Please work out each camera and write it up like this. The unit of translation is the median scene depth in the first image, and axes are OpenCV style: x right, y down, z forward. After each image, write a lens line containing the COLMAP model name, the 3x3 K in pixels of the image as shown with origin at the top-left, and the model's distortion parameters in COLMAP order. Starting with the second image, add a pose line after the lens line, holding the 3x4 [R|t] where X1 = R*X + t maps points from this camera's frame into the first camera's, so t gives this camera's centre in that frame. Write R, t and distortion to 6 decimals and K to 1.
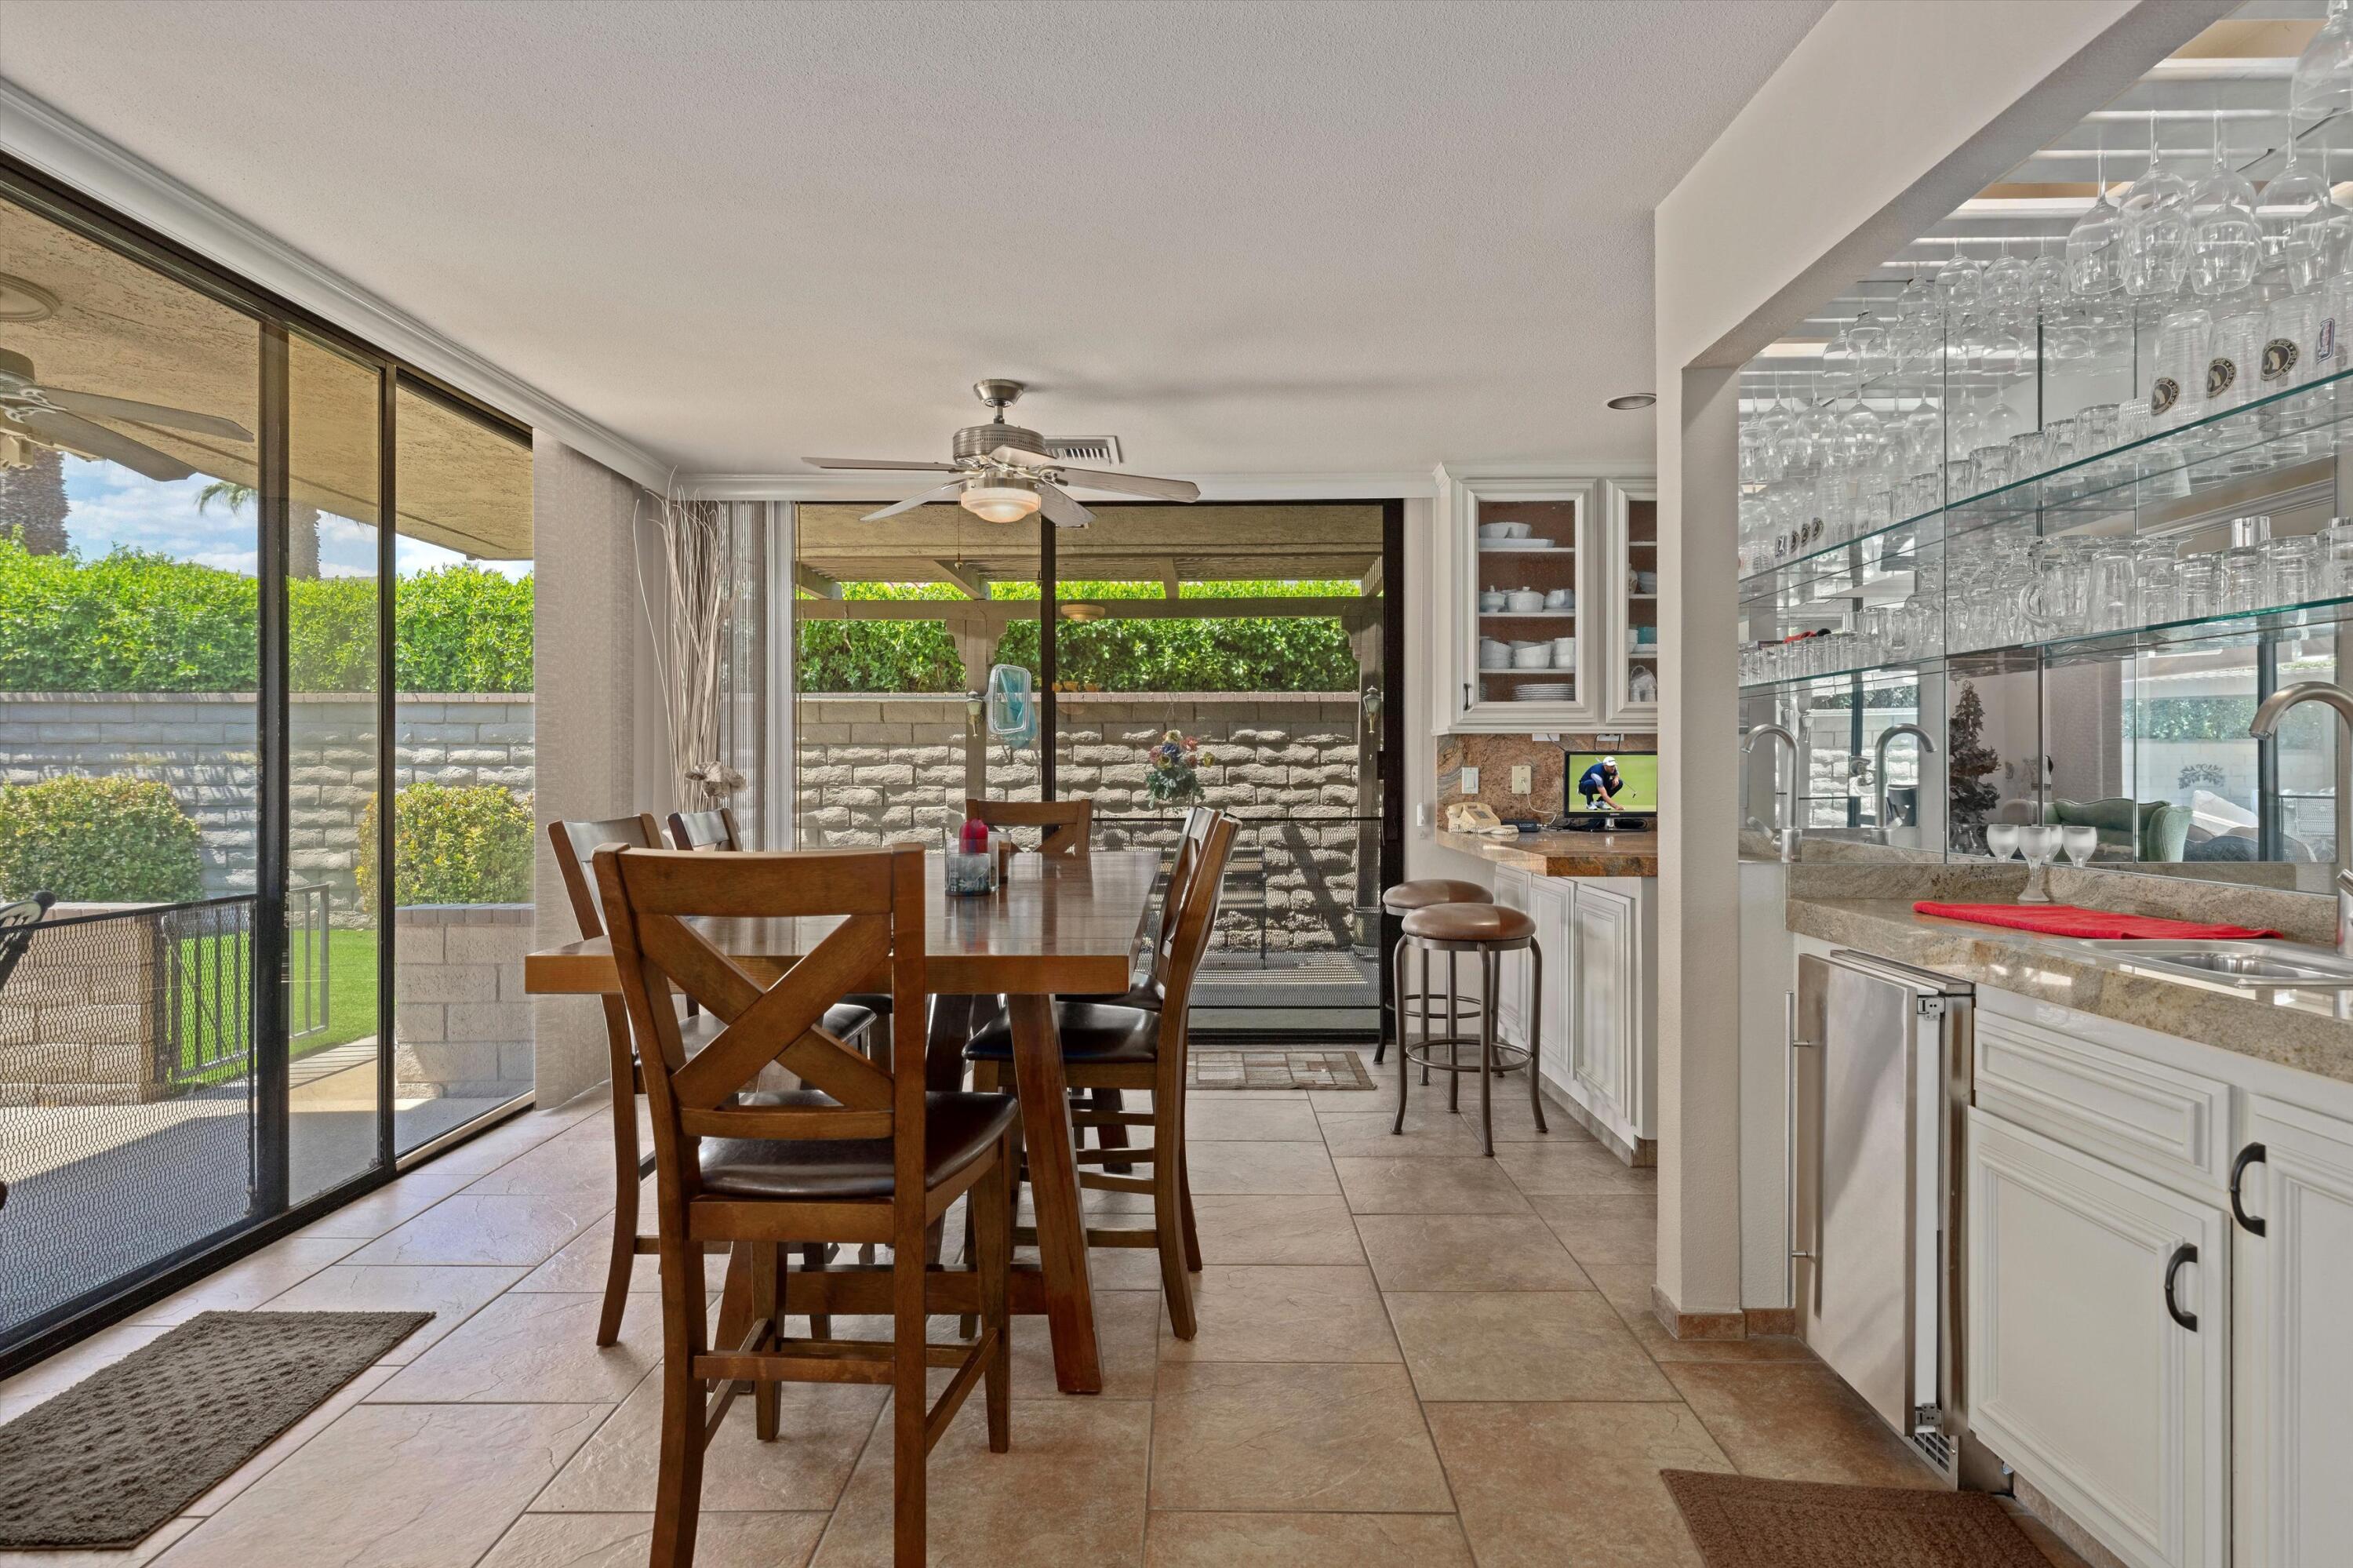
lens RADIAL K [[1258.1, 0, 1176.2], [0, 1258.1, 778.7], [0, 0, 1]] dist [0.002048, 0.000792]
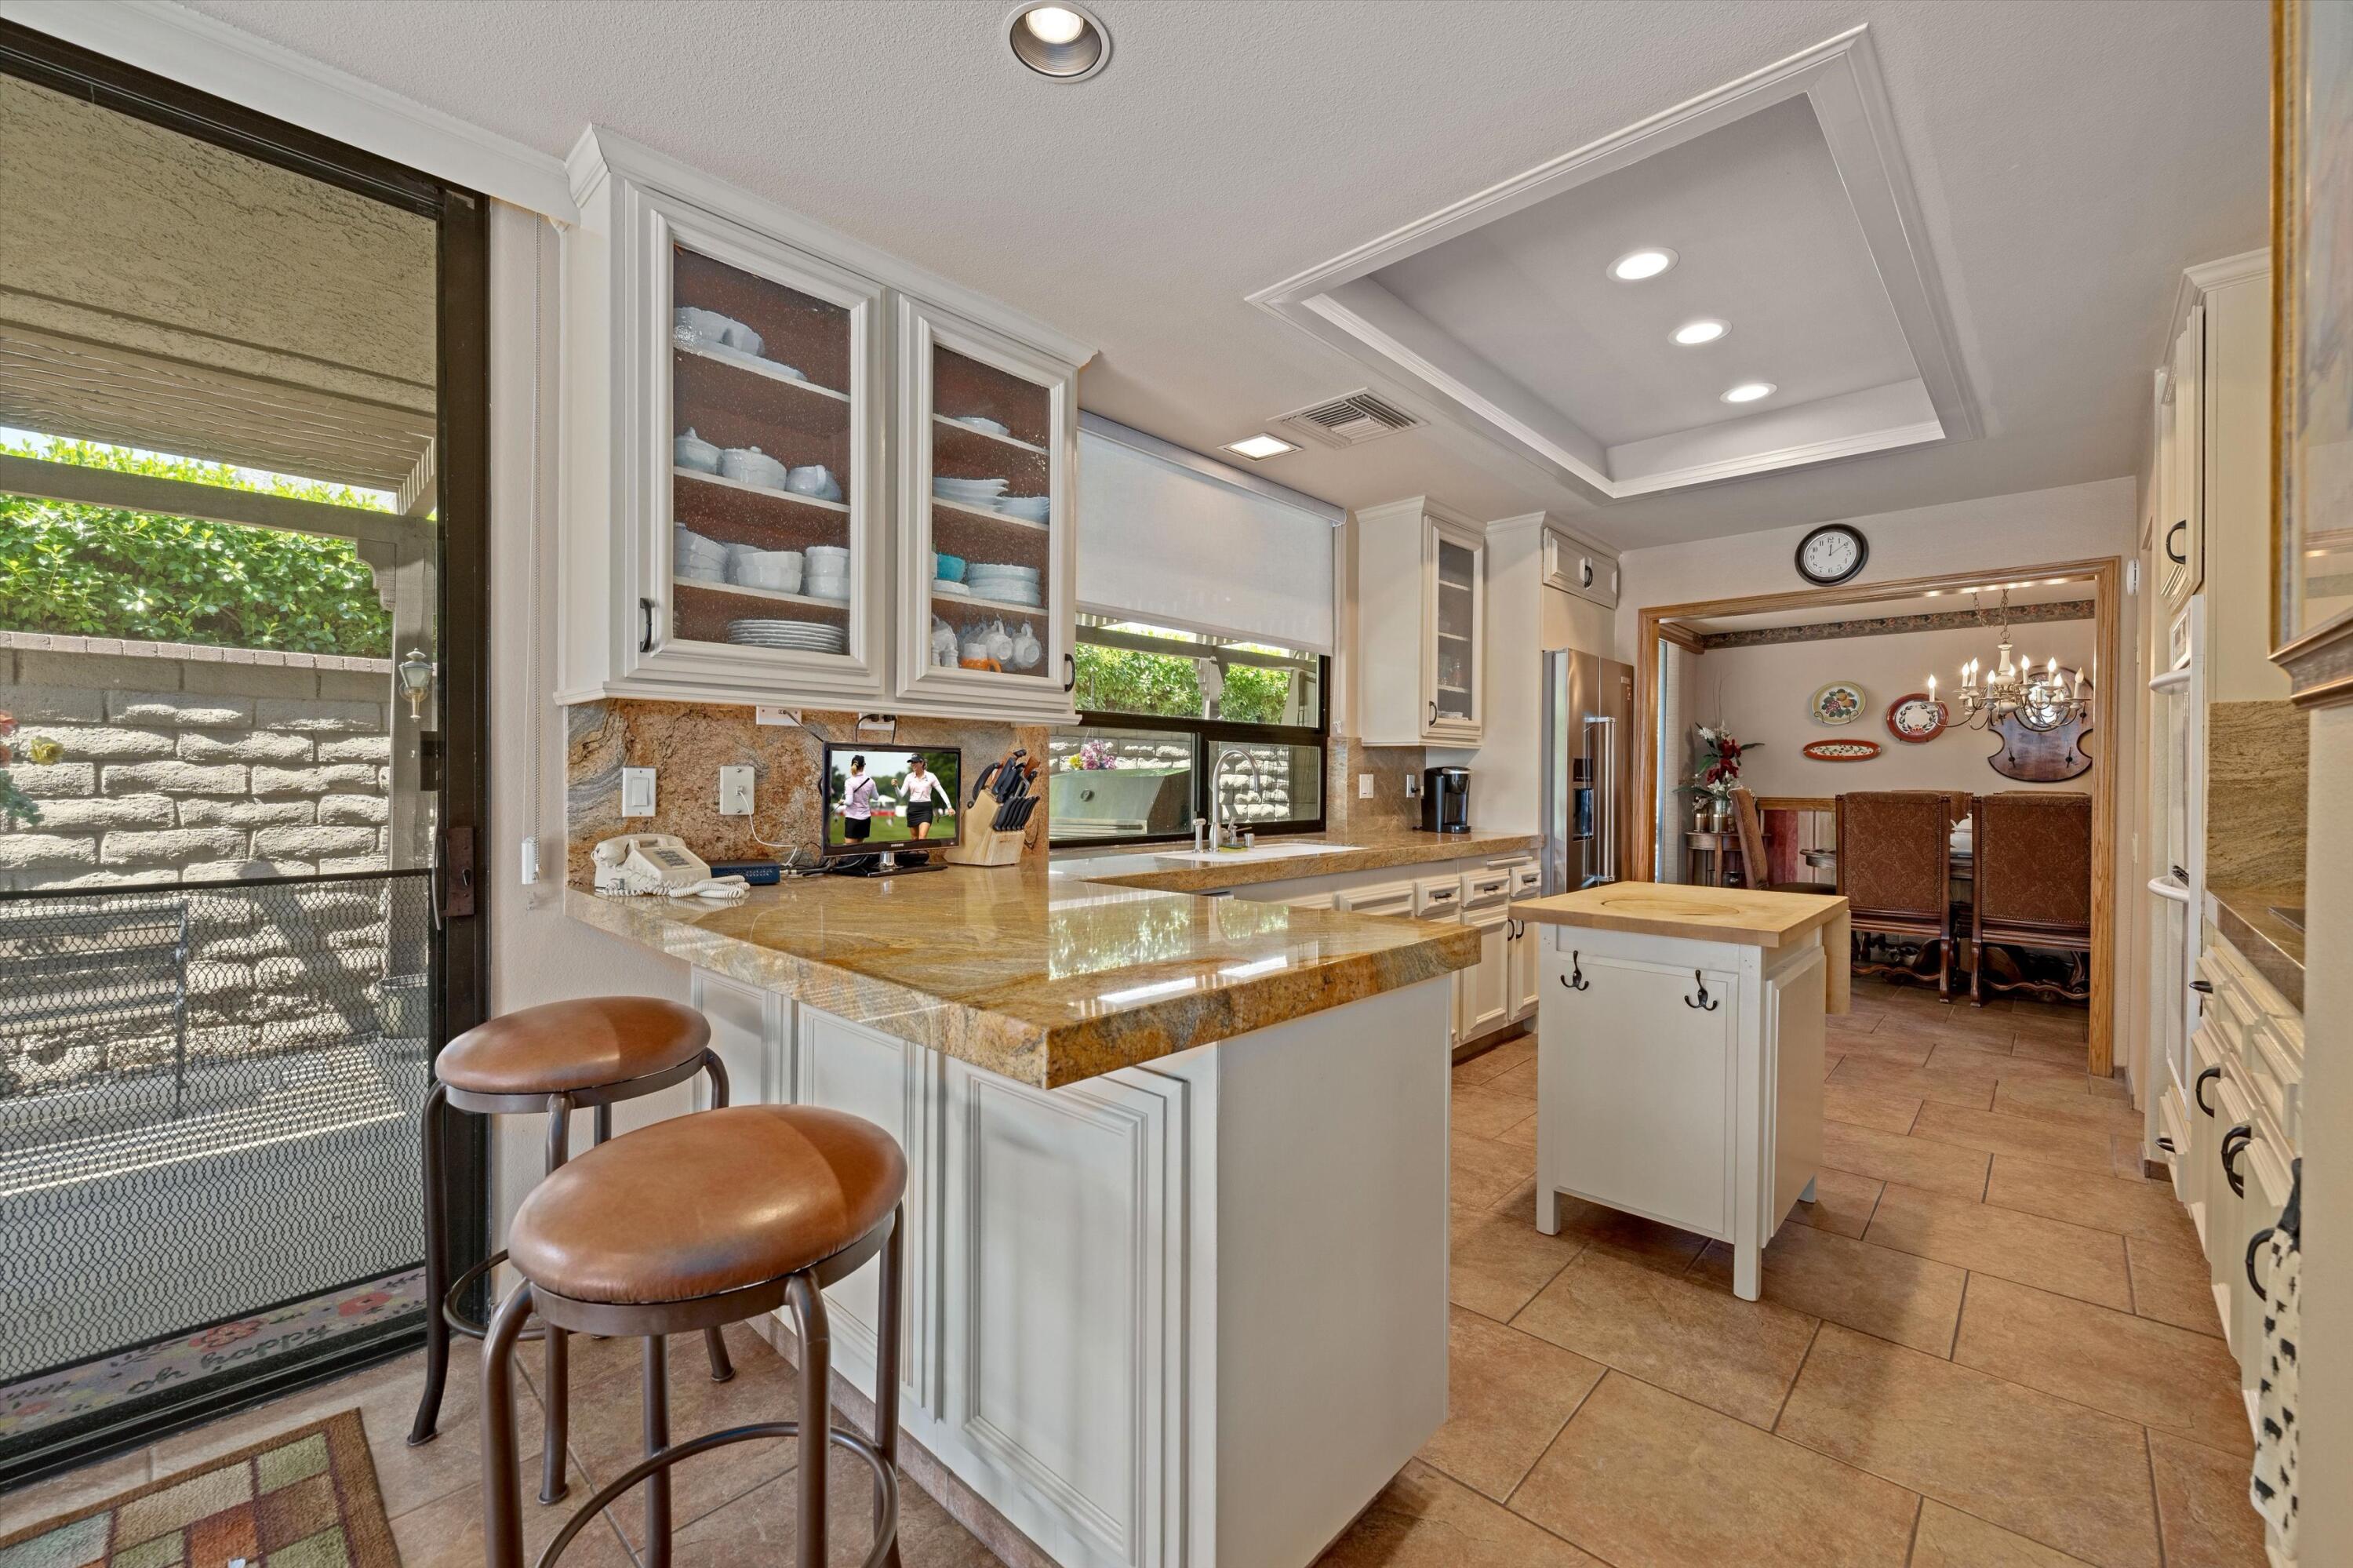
lens RADIAL K [[945.0, 0, 1178.7], [0, 945.0, 784.0], [0, 0, 1]] dist [-0.001536, -0.000670]
pose [[0.675246, 0.000431, 0.737592, 0.056654], [-0.001285, 0.999999, 0.000592, -0.001650], [-0.737591, -0.001348, 0.675246, 0.344248]]
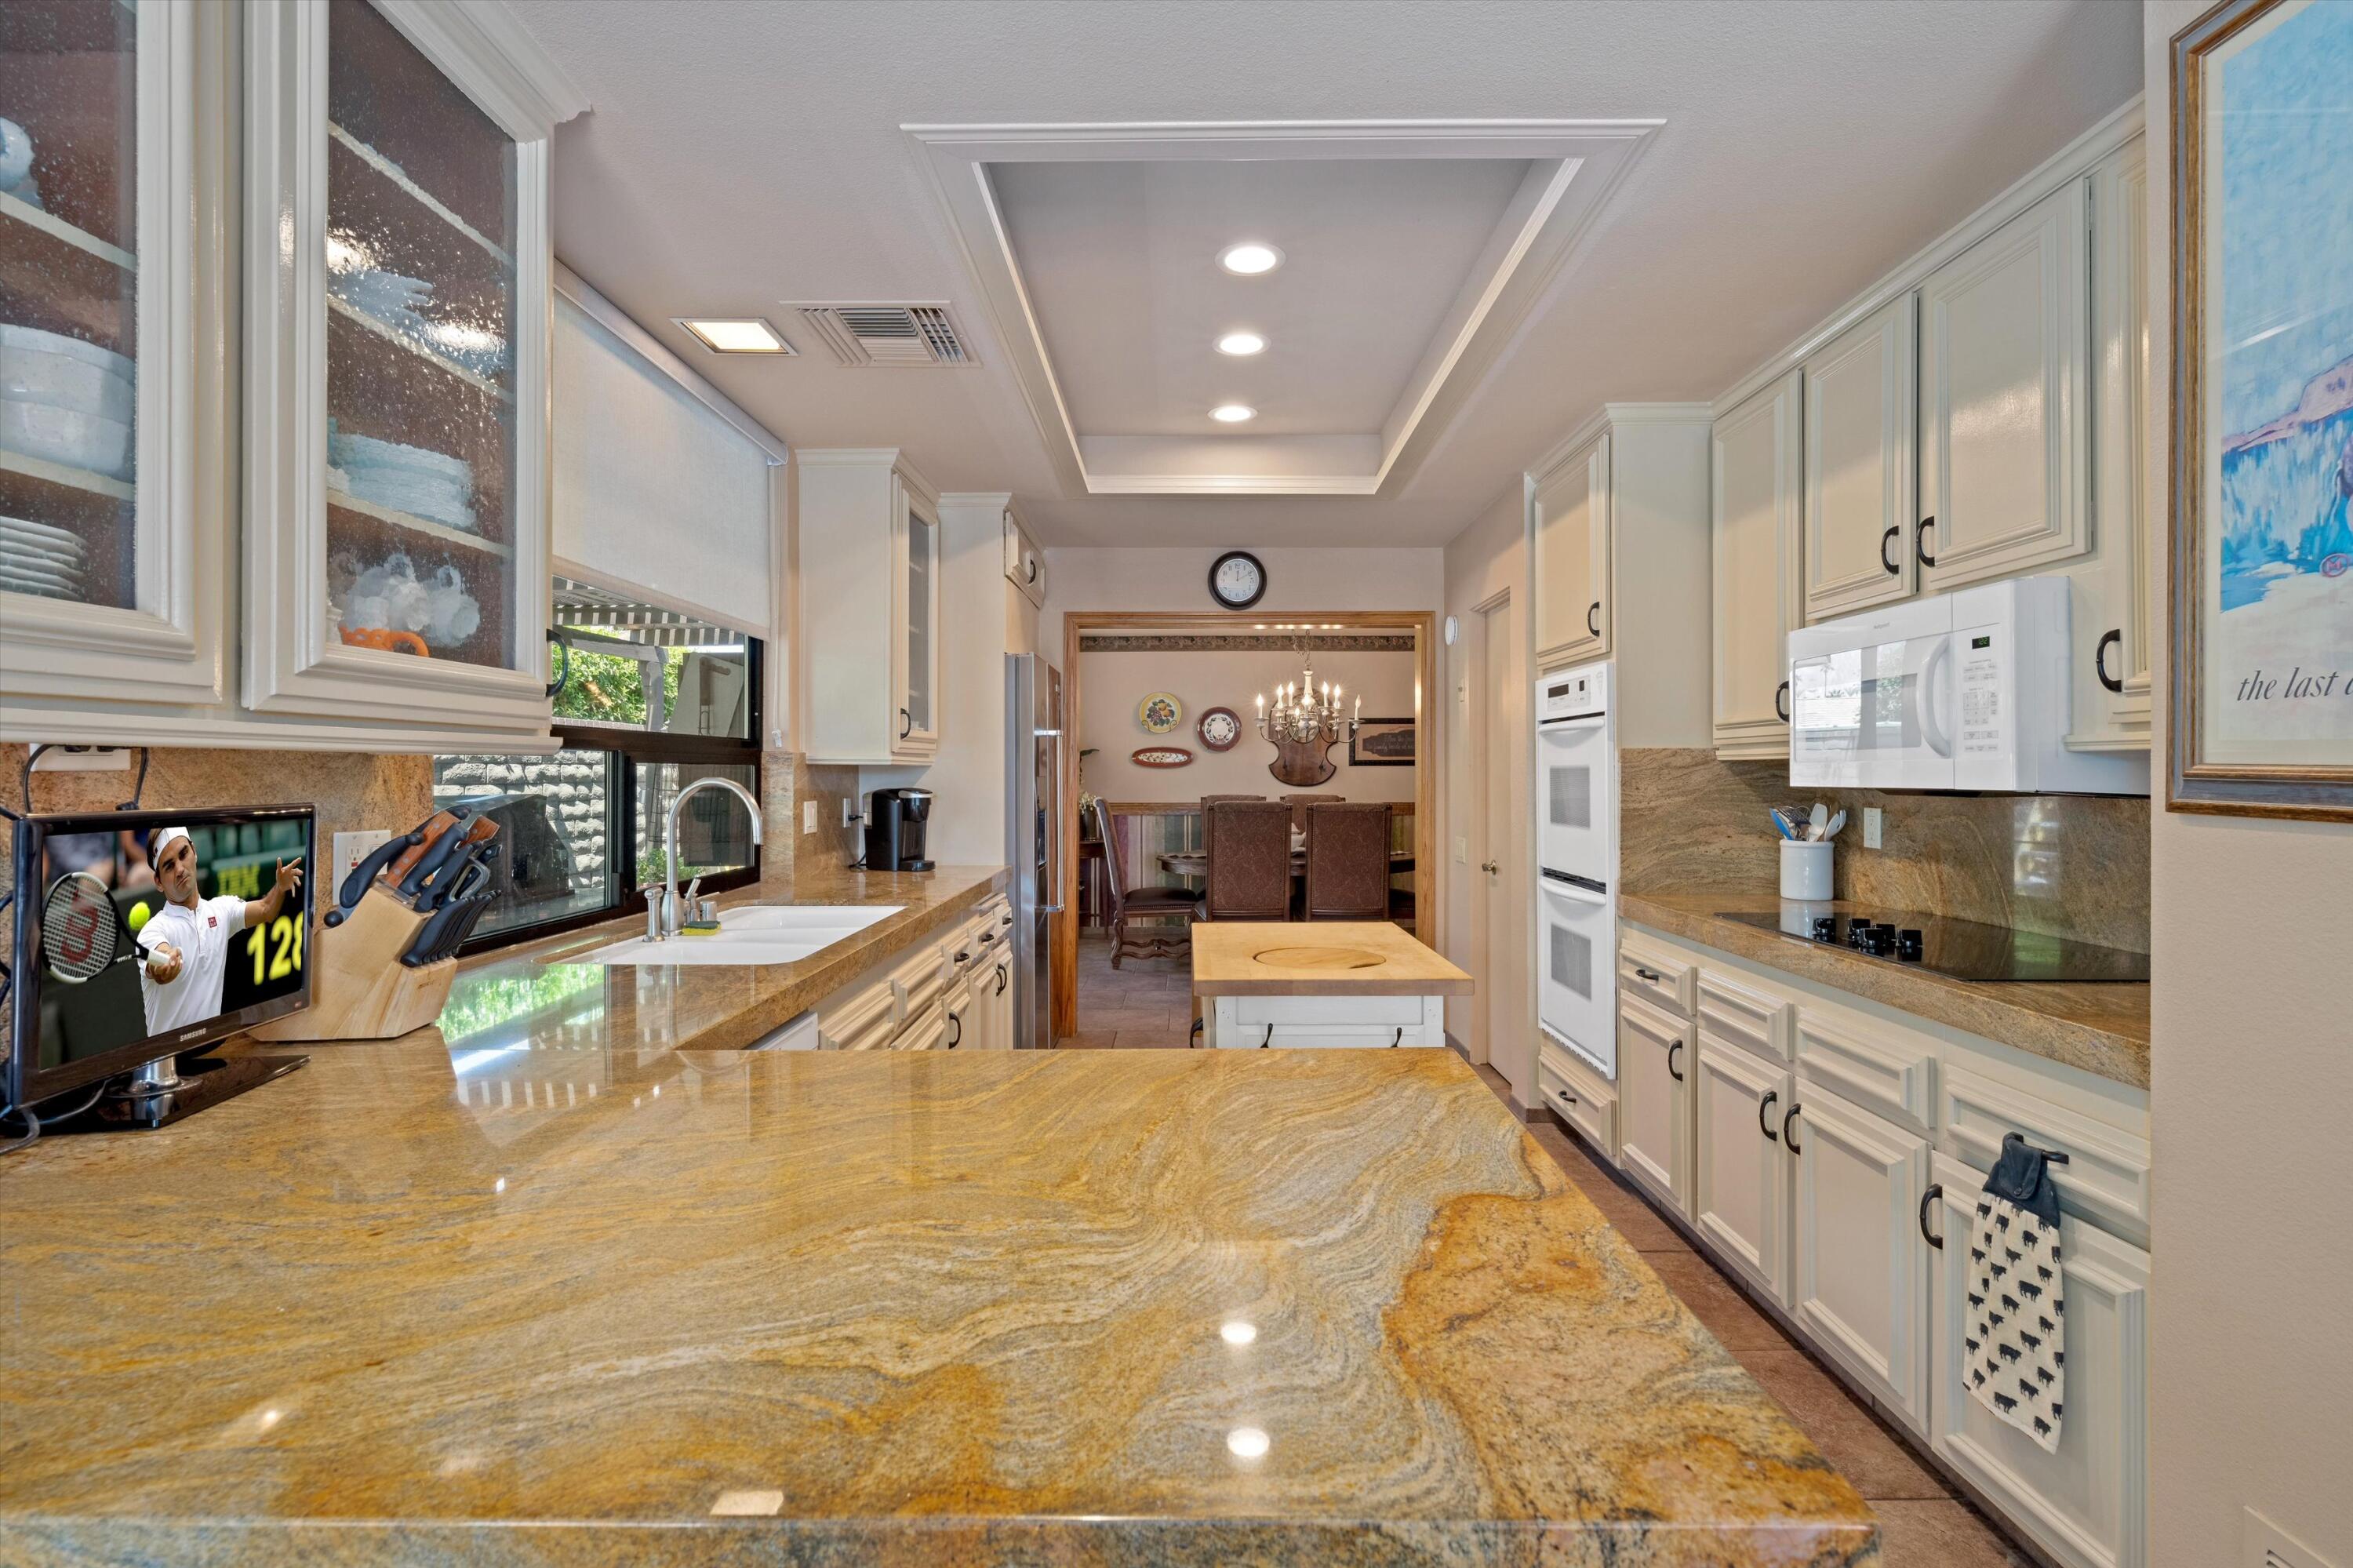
lens RADIAL K [[1074.0, 0, 1178.7], [0, 1074.0, 769.8], [0, 0, 1]] dist [0.015346, -0.000133]
pose [[-0.006604, 0.002607, 0.999975, 0.062584], [0.008318, 0.999962, -0.002552, -0.016889], [-0.999944, 0.008301, -0.006626, 0.465841]]
